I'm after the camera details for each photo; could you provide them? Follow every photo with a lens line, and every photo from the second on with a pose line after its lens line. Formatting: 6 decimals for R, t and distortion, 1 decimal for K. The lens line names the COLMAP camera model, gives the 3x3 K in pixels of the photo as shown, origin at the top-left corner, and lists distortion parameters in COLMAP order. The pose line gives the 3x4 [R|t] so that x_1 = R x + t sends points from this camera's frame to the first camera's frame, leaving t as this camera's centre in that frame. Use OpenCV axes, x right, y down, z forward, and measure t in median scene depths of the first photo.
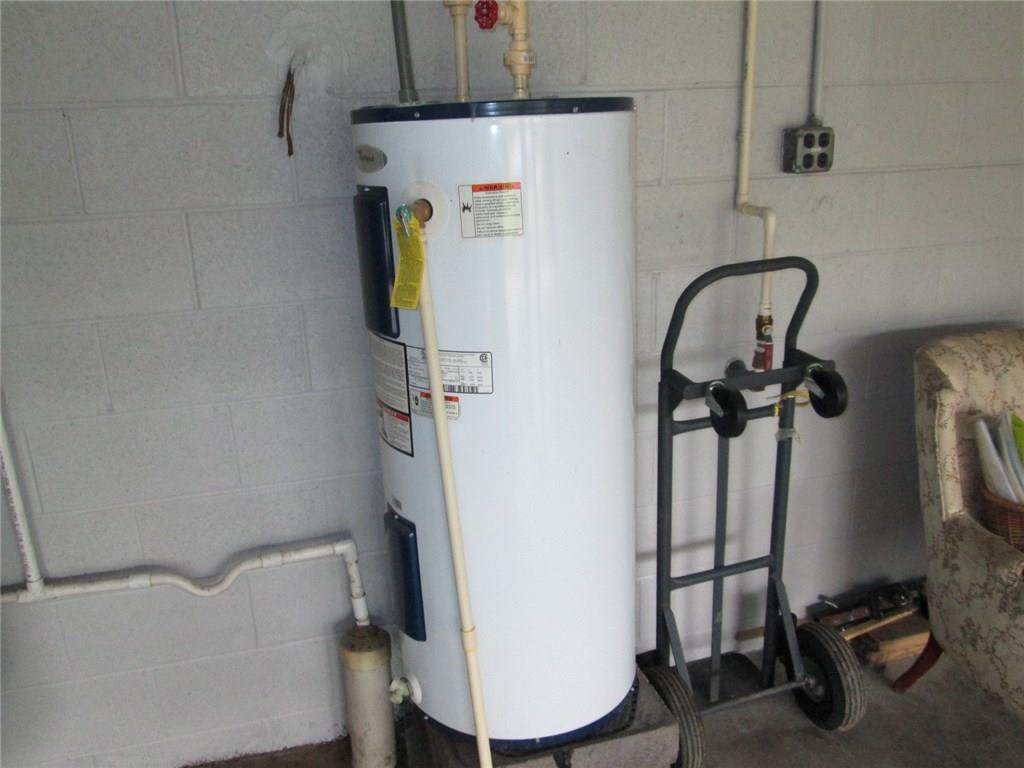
lens RADIAL K [[850.0, 0, 513.6], [0, 850.0, 383.2], [0, 0, 1]] dist [-0.041863, -0.003693]
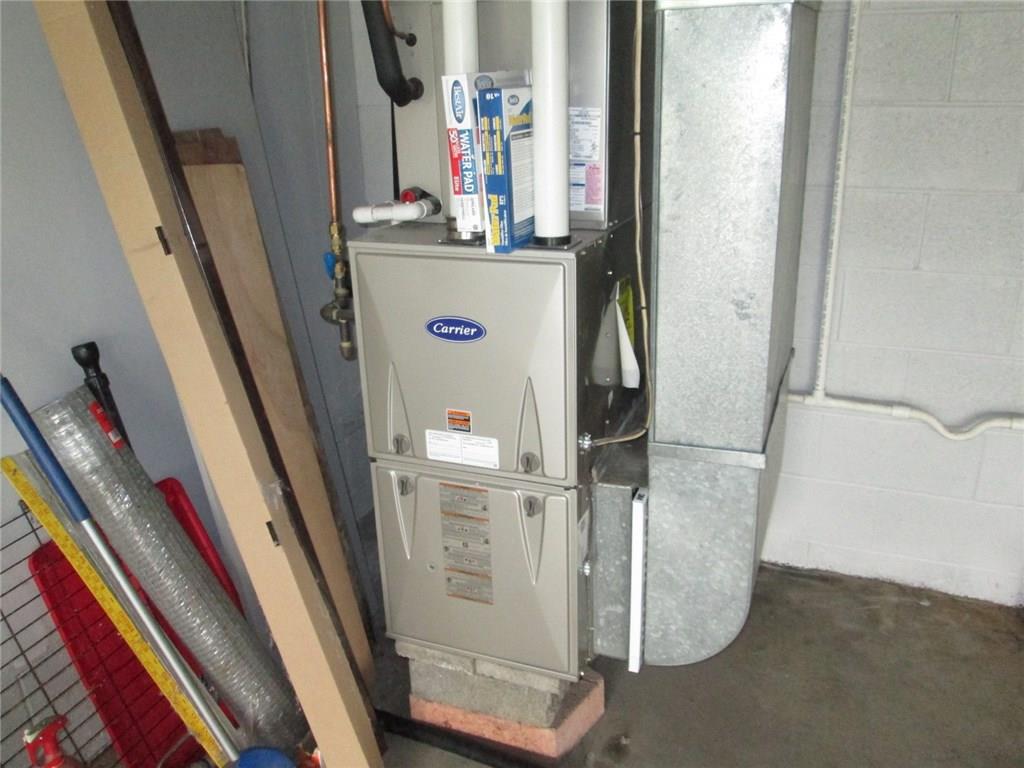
lens RADIAL K [[850.0, 0, 511.9], [0, 850.0, 384.1], [0, 0, 1]] dist [-0.041863, -0.003693]
pose [[0.758014, 0.232155, -0.609523, -0.134024], [-0.173046, 0.972602, 0.155241, 0.101760], [0.628864, -0.012199, 0.777420, -0.294893]]
